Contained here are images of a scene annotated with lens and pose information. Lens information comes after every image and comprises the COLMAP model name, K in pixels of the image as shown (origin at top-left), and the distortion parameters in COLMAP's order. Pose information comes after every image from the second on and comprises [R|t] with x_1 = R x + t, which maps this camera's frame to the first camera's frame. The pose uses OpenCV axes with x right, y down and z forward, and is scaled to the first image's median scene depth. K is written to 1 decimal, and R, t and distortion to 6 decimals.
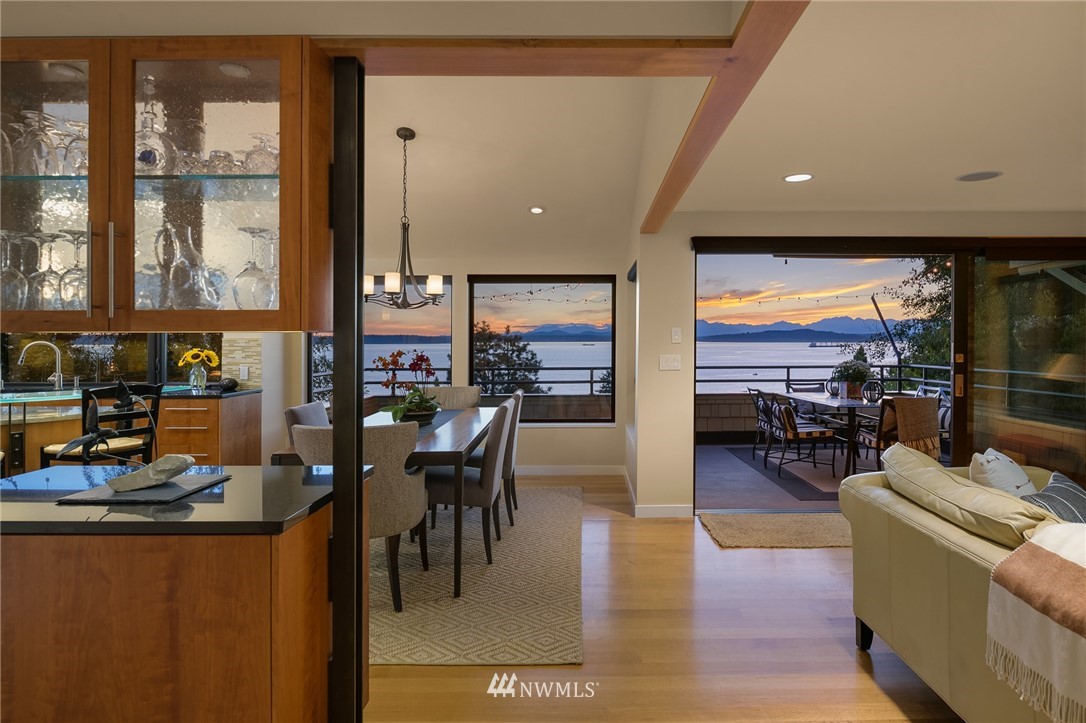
lens RADIAL K [[842.1, 0, 543.0], [0, 842.1, 361.5], [0, 0, 1]] dist [-0.004782, -0.001809]
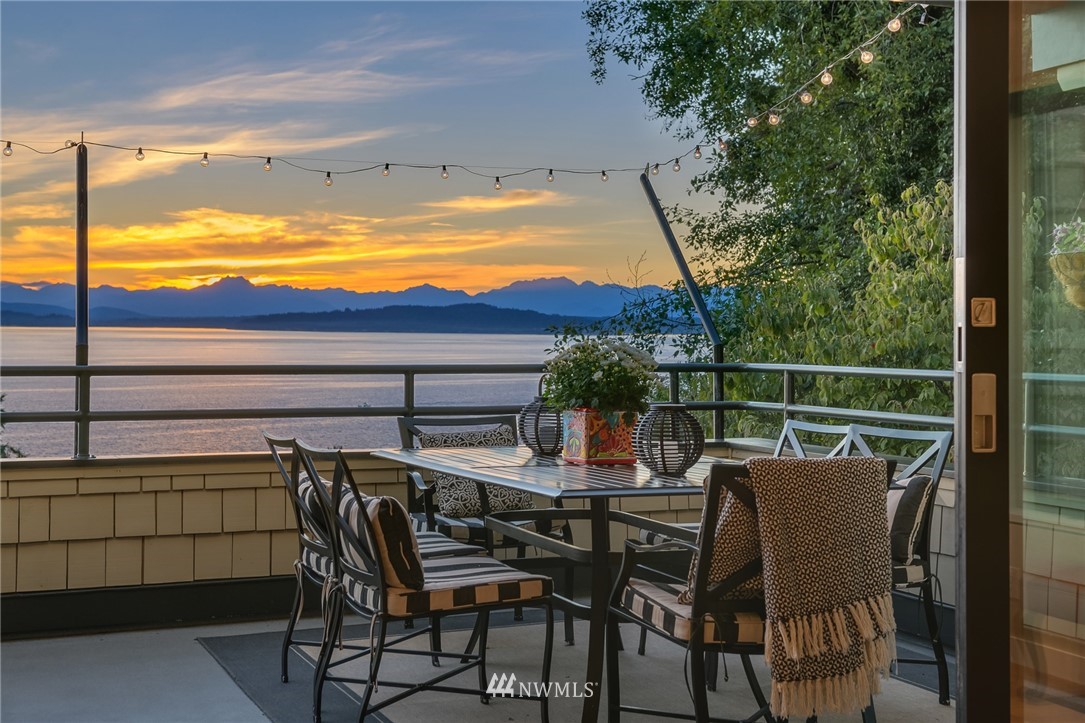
lens RADIAL K [[1456.8, 0, 542.5], [0, 1456.8, 361.5], [0, 0, 1]] dist [-0.000475, 0.004284]
pose [[0.943297, 0.002076, 0.331942, 0.170338], [0.005647, 0.999735, -0.022299, 0.017894], [-0.331901, 0.022909, 0.943036, 0.503902]]
